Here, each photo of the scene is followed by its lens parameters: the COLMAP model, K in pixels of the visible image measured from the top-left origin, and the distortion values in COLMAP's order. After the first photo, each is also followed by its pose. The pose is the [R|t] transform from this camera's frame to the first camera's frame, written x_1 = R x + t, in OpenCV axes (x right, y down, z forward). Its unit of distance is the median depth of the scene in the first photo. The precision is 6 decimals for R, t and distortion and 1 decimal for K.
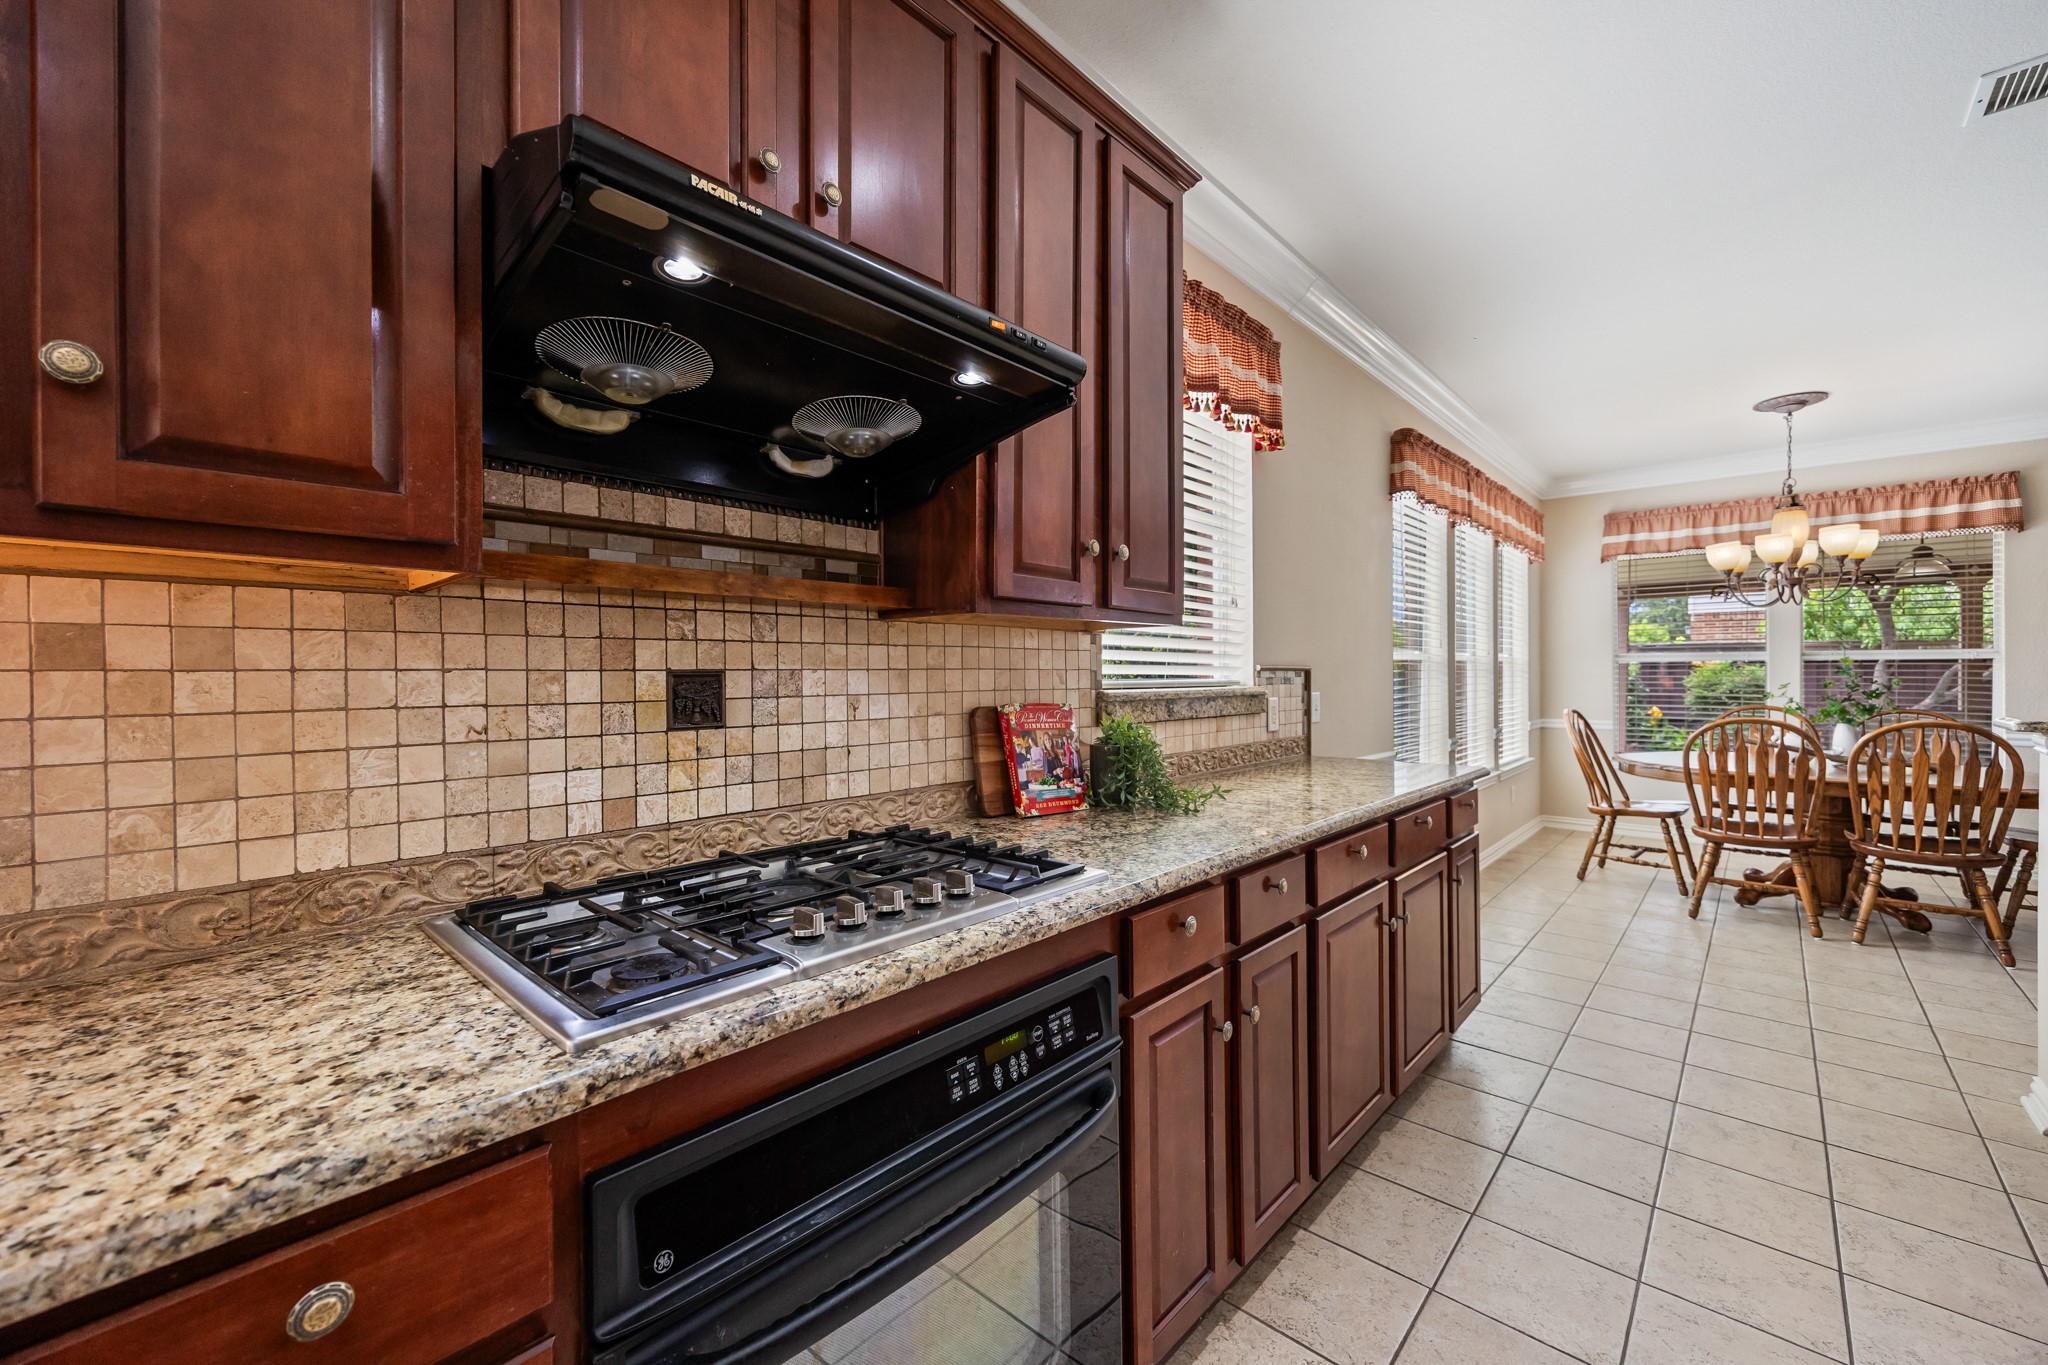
lens RADIAL K [[791.6, 0, 1041.4], [0, 791.6, 677.4], [0, 0, 1]] dist [0.001520, -0.000106]
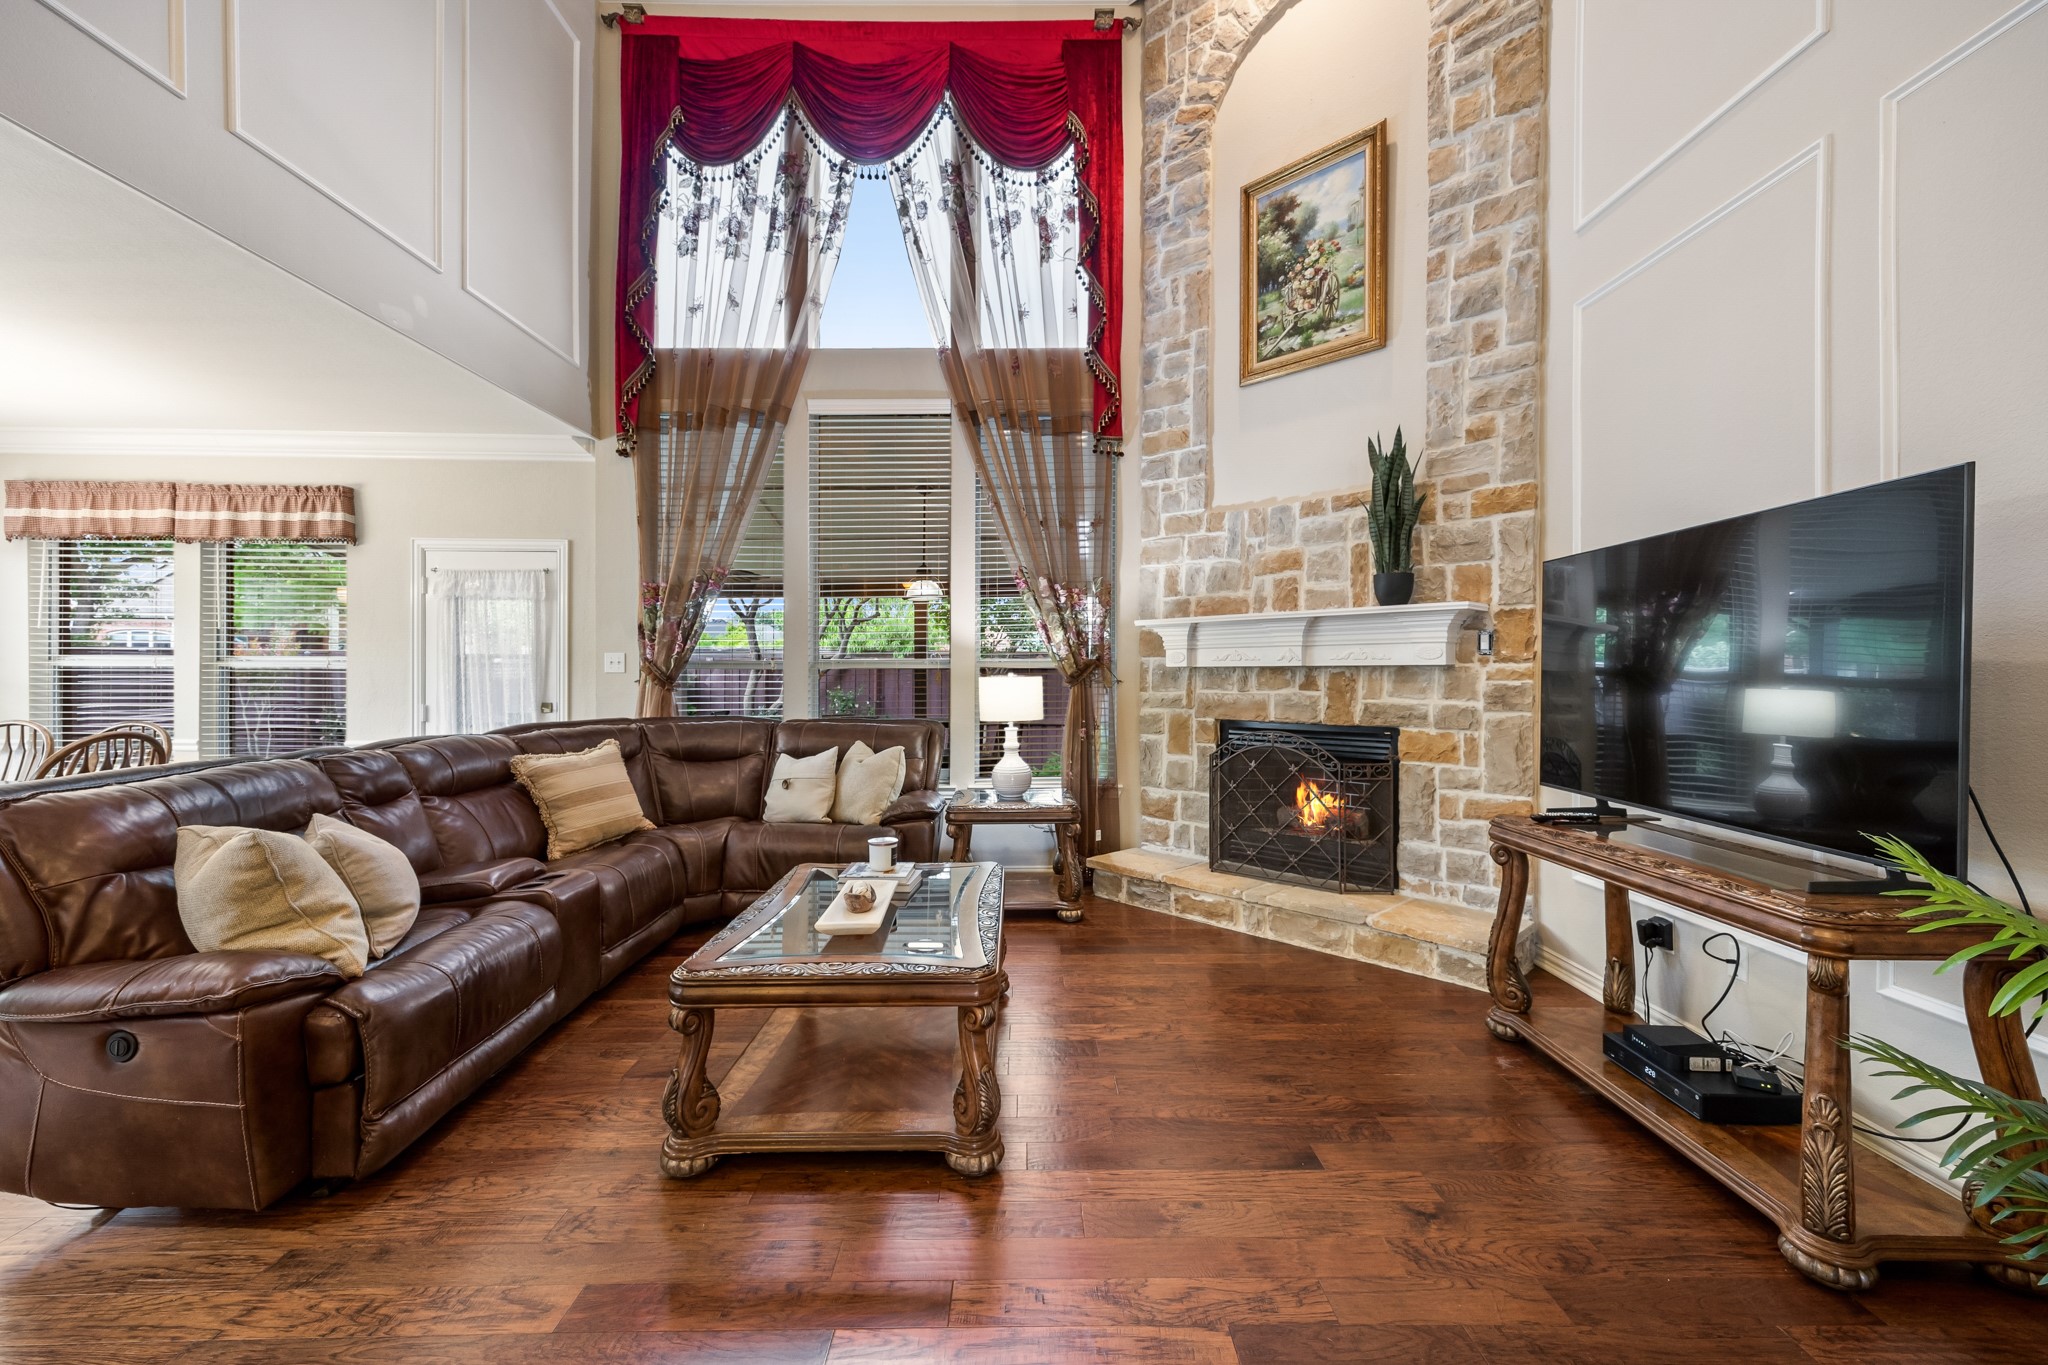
lens RADIAL K [[791.6, 0, 1061.2], [0, 791.6, 677.9], [0, 0, 1]] dist [0.001520, -0.000106]
pose [[0.728291, -0.002412, 0.685264, 2.535843], [-0.002362, 0.999979, 0.006029, -0.041561], [-0.685264, -0.006009, 0.728270, -0.824402]]
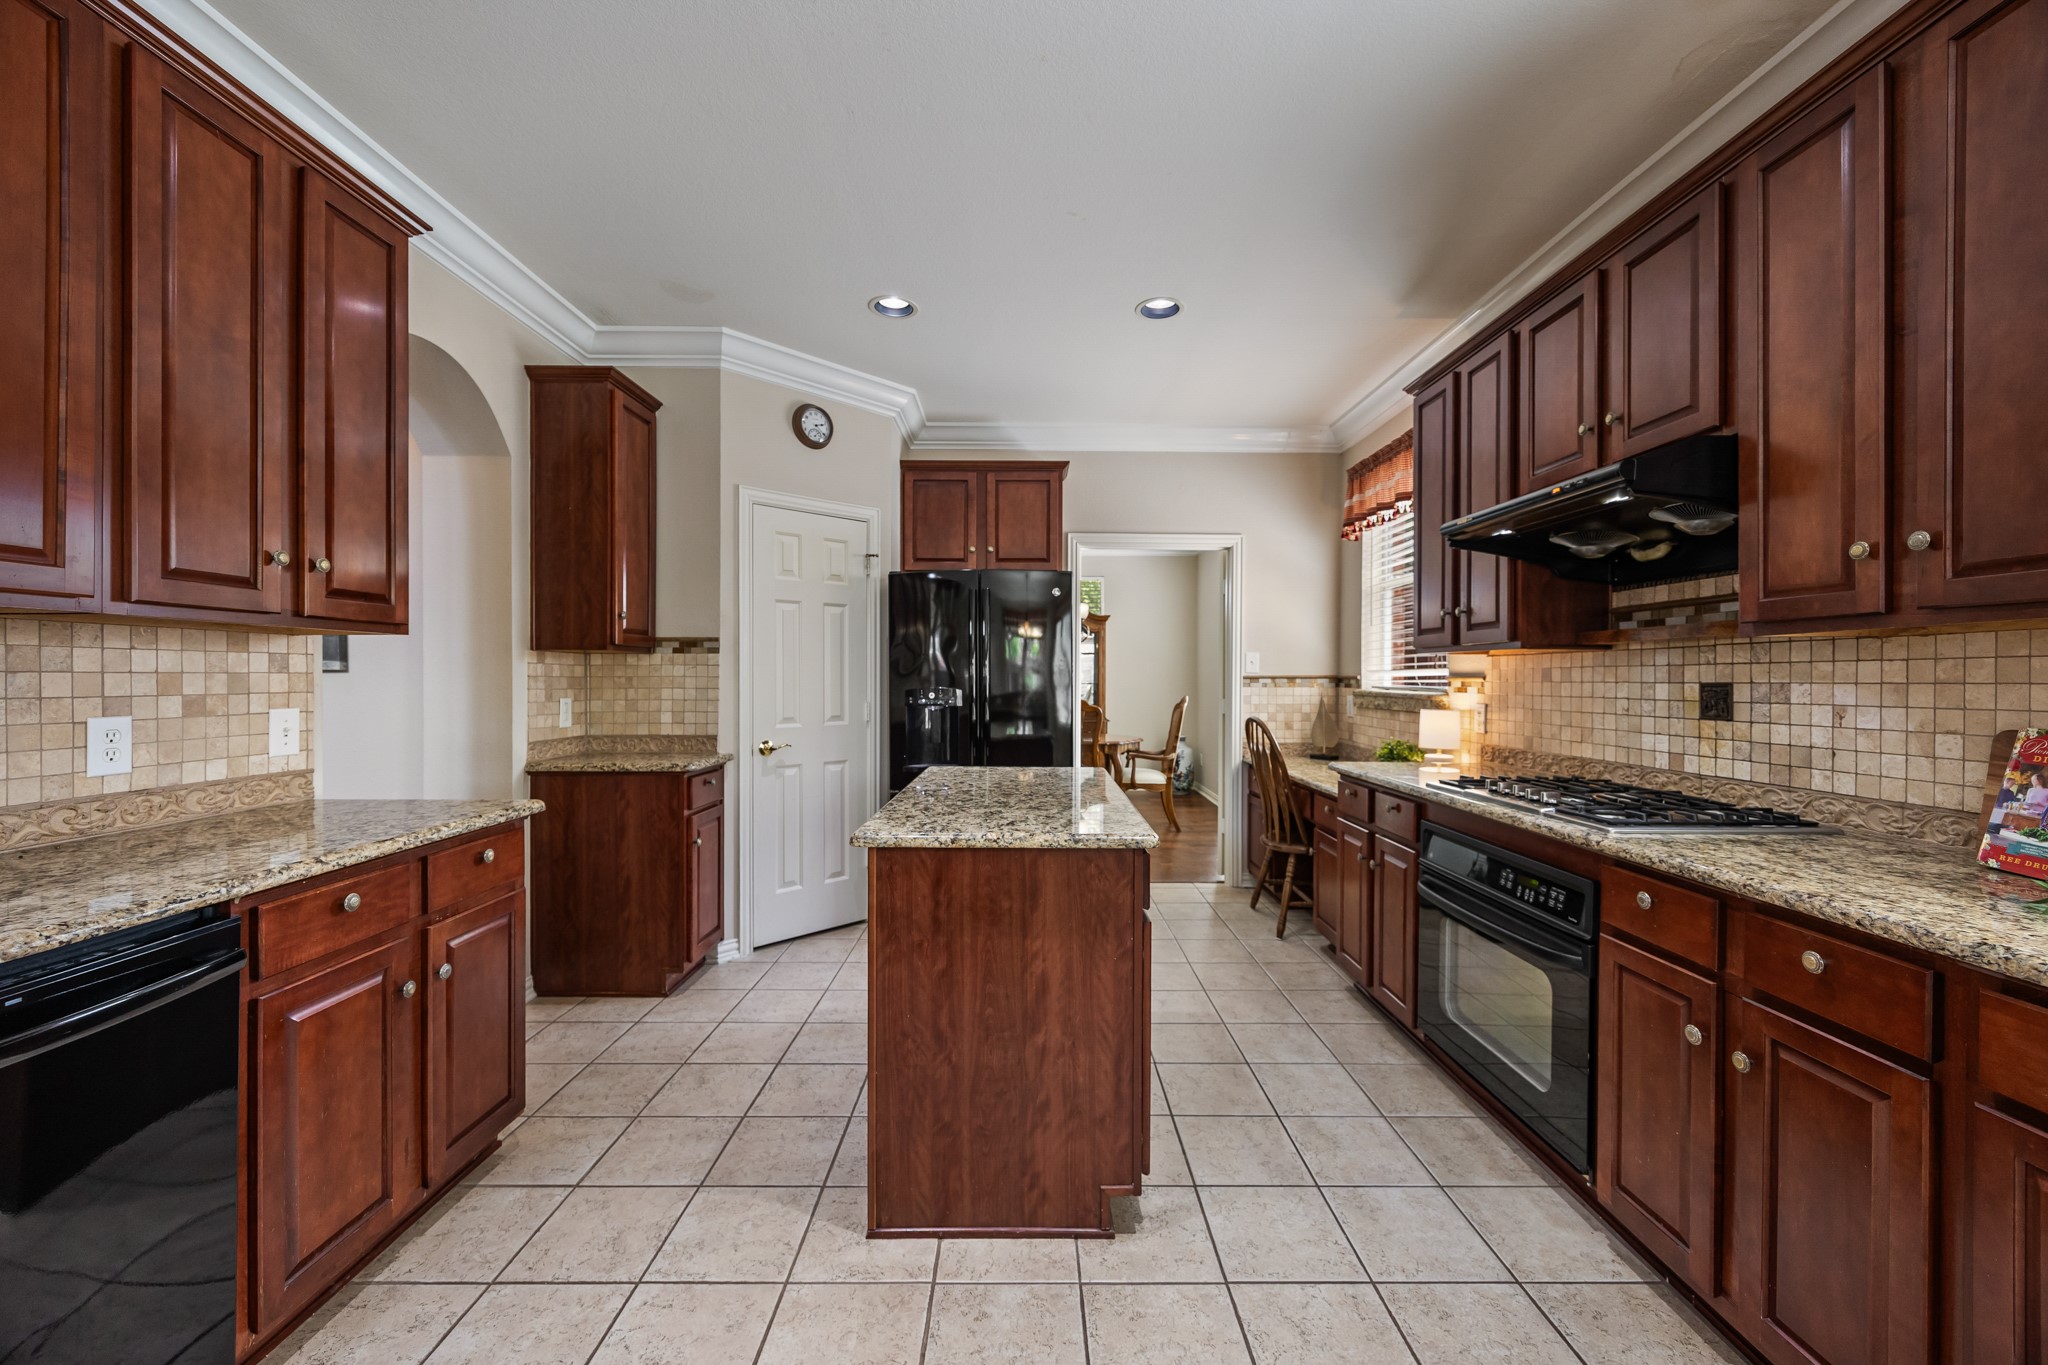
lens RADIAL K [[791.6, 0, 1035.2], [0, 791.6, 678.6], [0, 0, 1]] dist [0.001520, -0.000106]
pose [[-0.725912, 0.002940, -0.687782, 0.998692], [-0.002596, 0.999972, 0.007014, -0.015497], [0.687783, 0.006877, -0.725884, 0.735733]]
